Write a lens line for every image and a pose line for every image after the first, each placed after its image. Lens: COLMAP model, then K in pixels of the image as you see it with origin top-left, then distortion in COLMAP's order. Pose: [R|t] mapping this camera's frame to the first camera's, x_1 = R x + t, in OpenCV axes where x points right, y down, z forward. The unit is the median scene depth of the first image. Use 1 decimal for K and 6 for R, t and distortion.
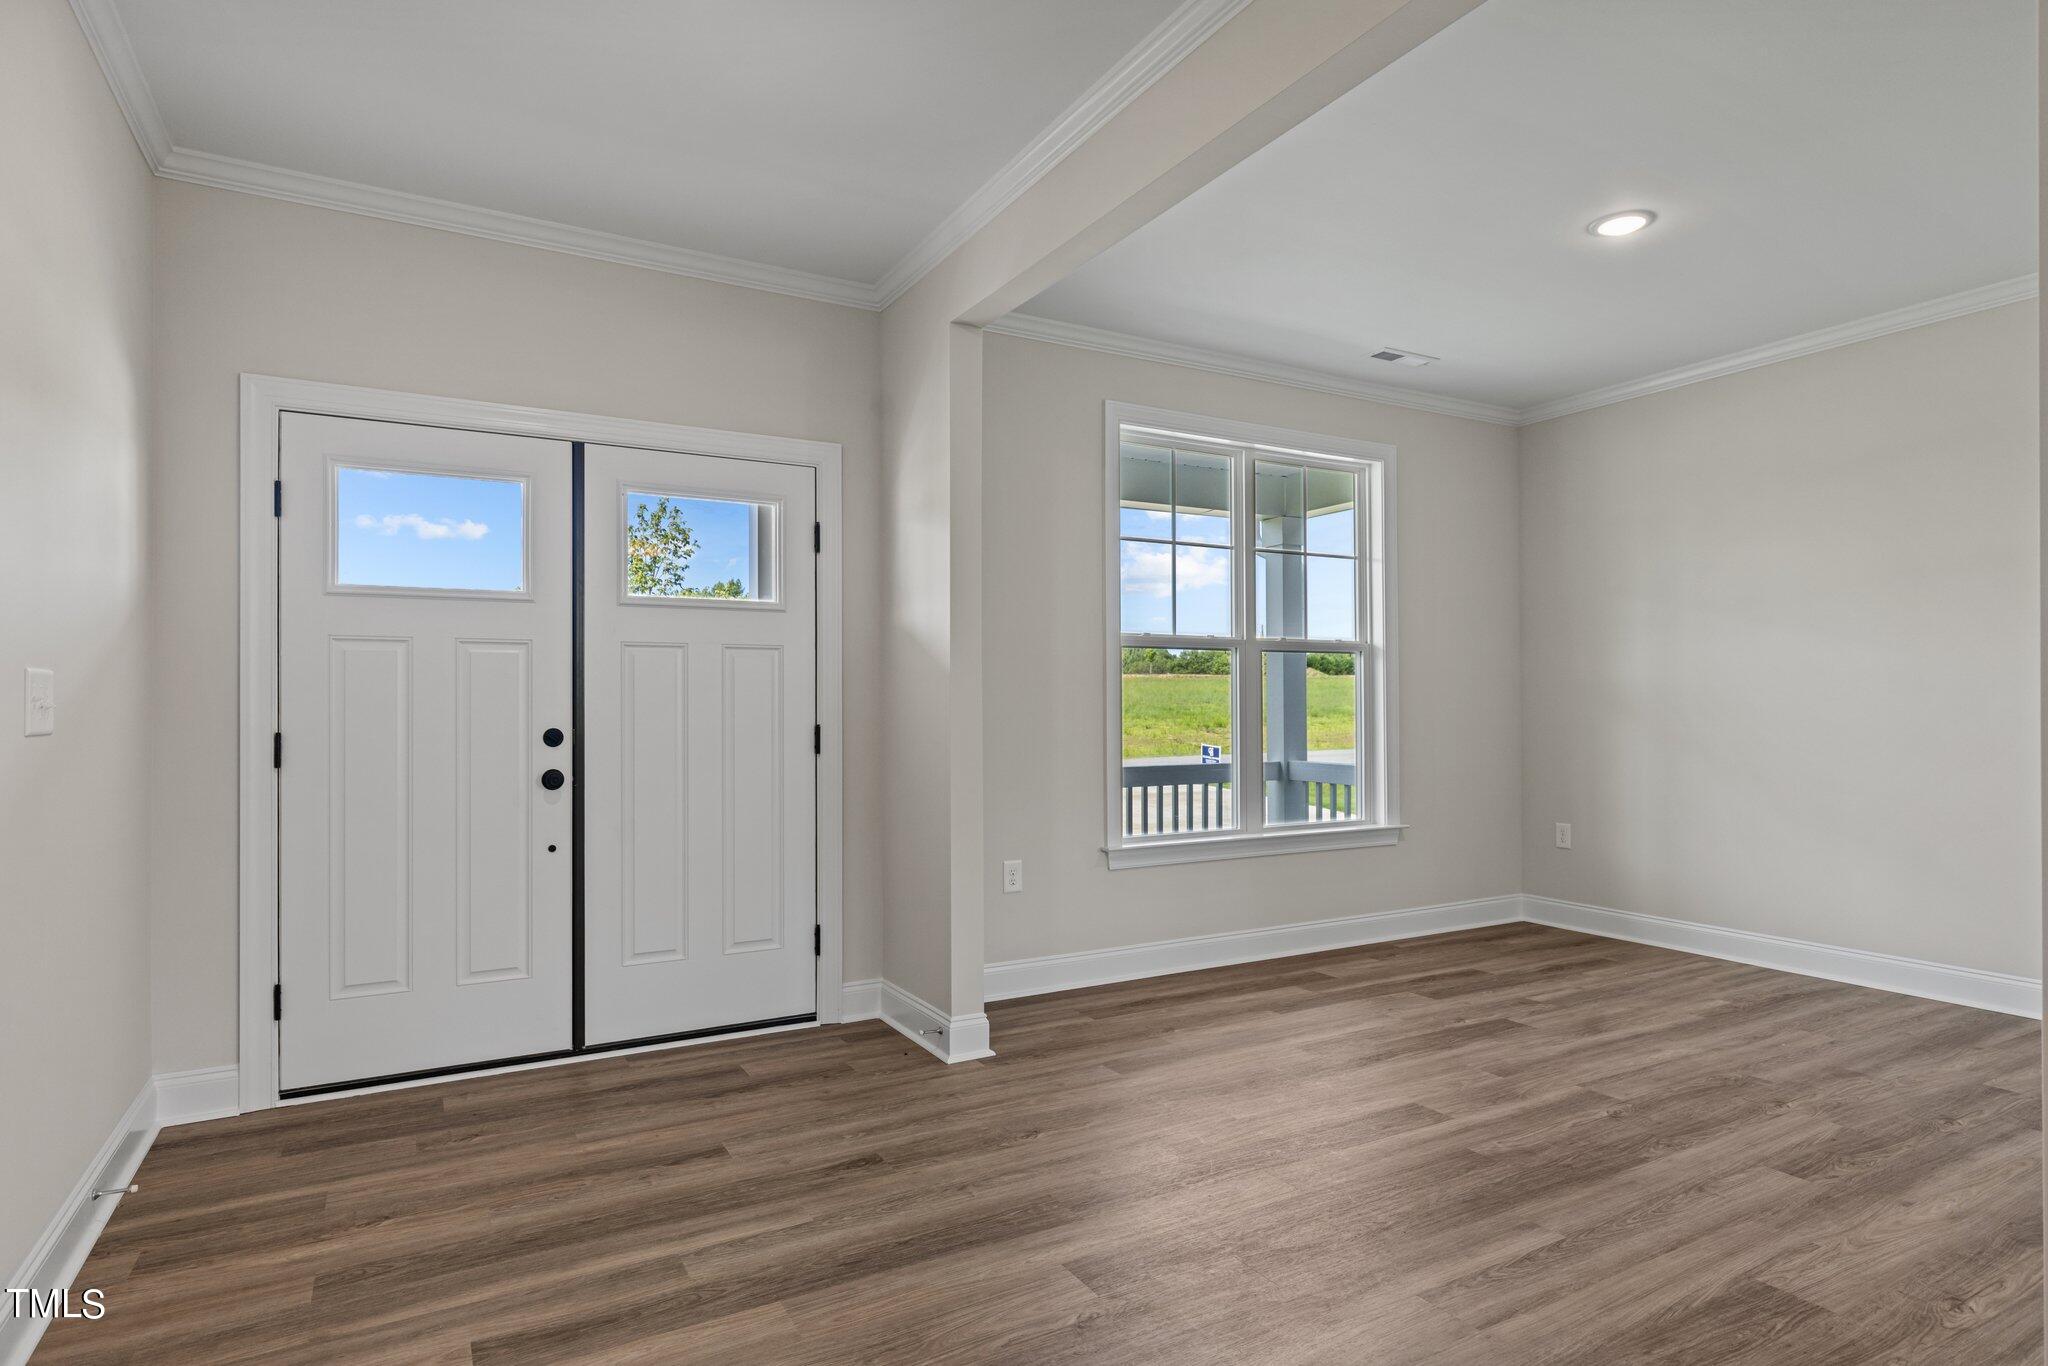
lens RADIAL K [[1121.6, 0, 1030.4], [0, 1121.6, 698.9], [0, 0, 1]] dist [0.004811, 0.002079]
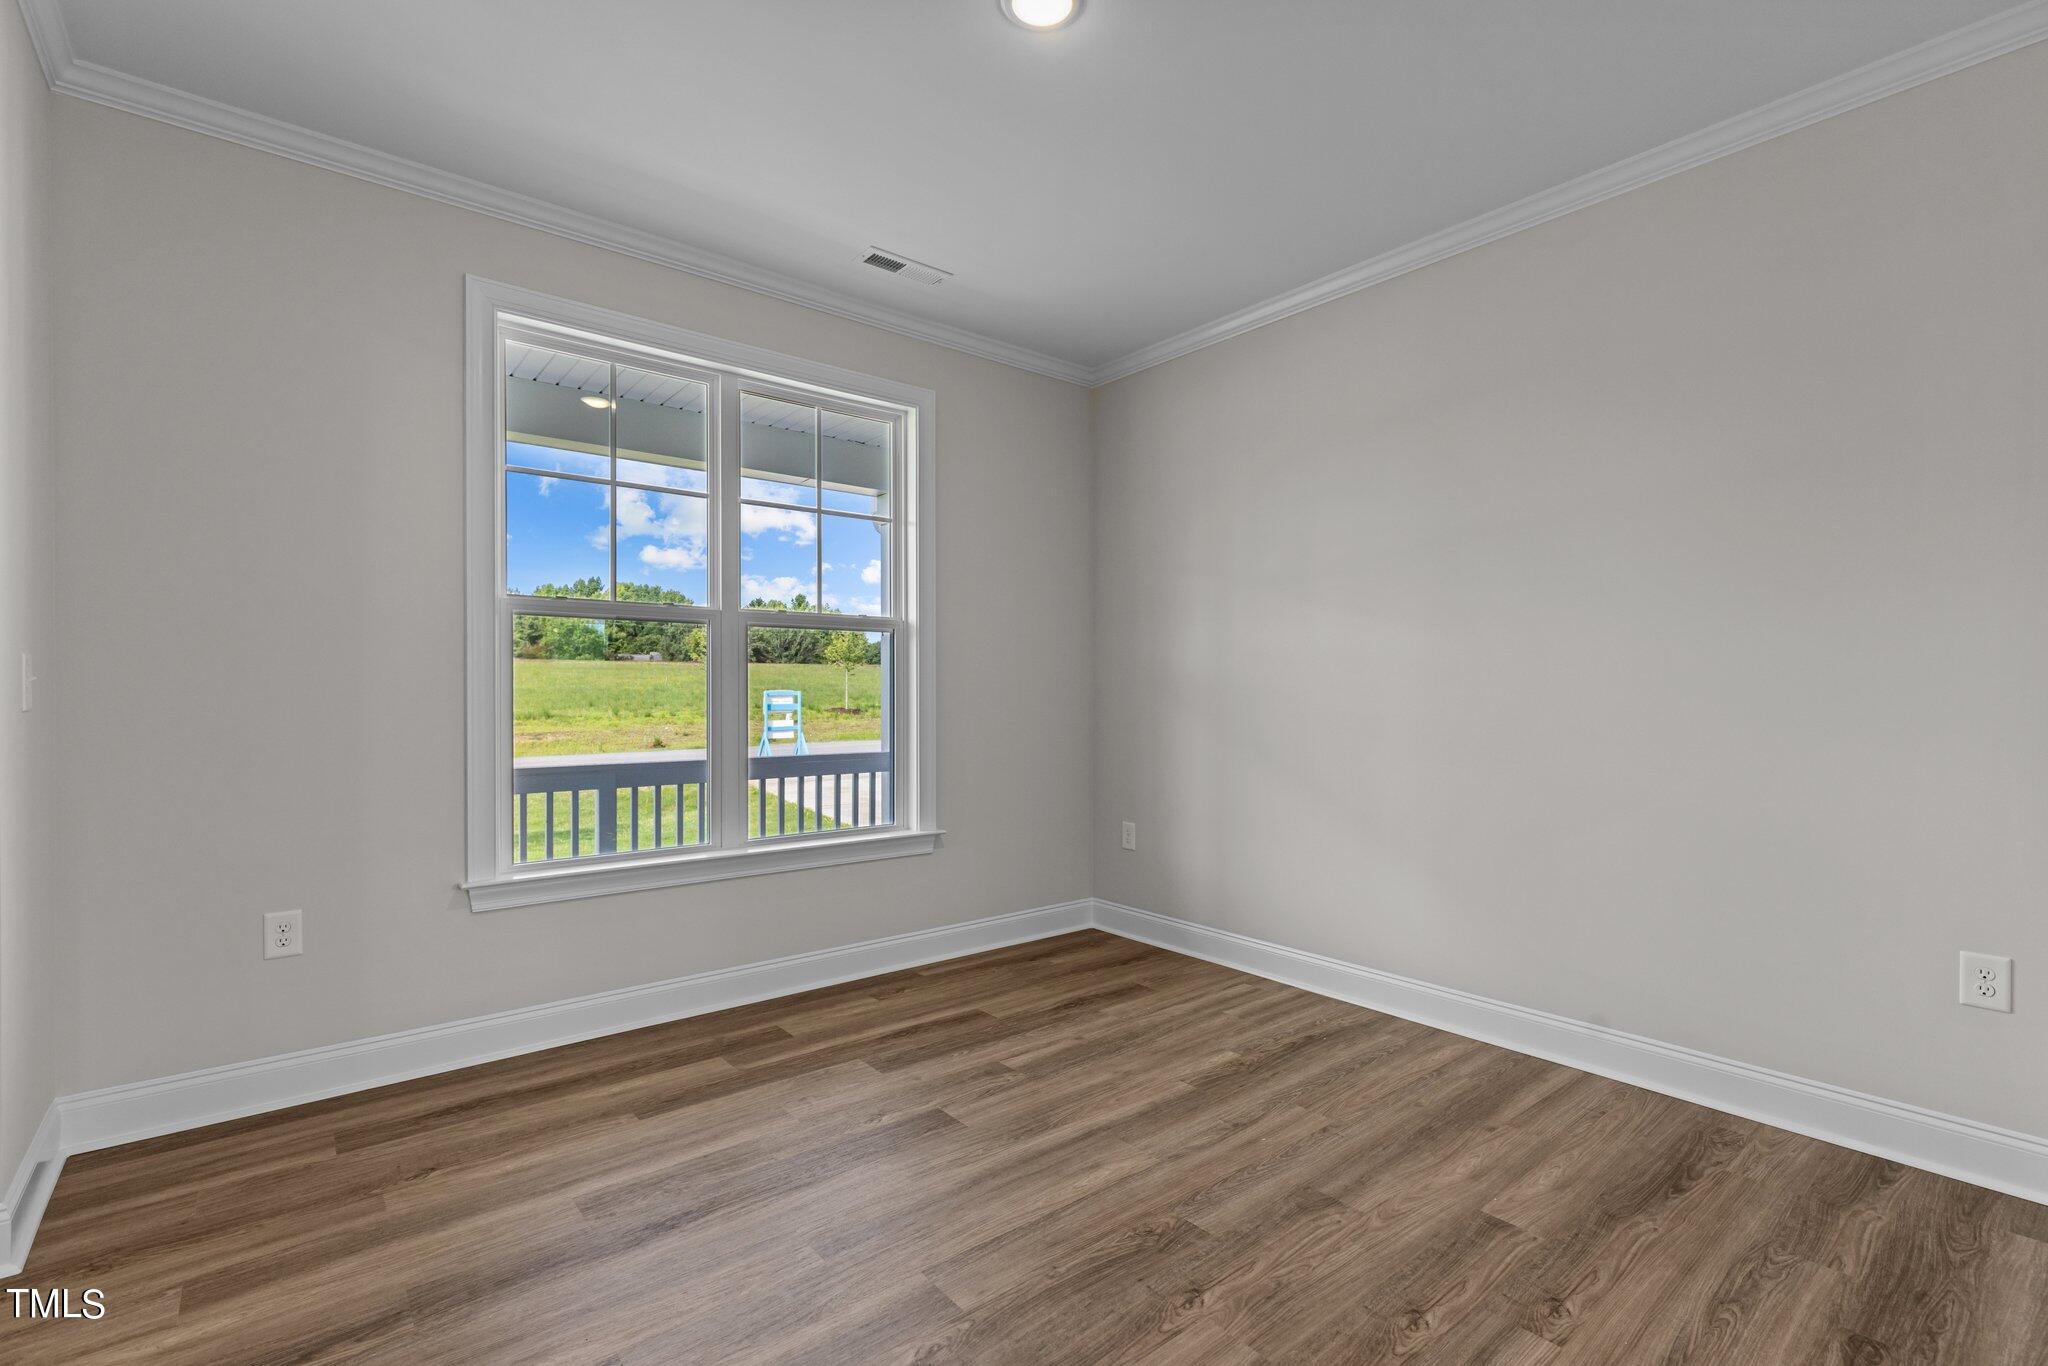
lens RADIAL K [[935.8, 0, 1025.3], [0, 935.8, 707.9], [0, 0, 1]] dist [0.006233, -0.000218]
pose [[0.985406, 0.000784, 0.170219, 0.324659], [-0.004335, 0.999781, 0.020487, 0.002820], [-0.170166, -0.020926, 0.985193, 0.330013]]
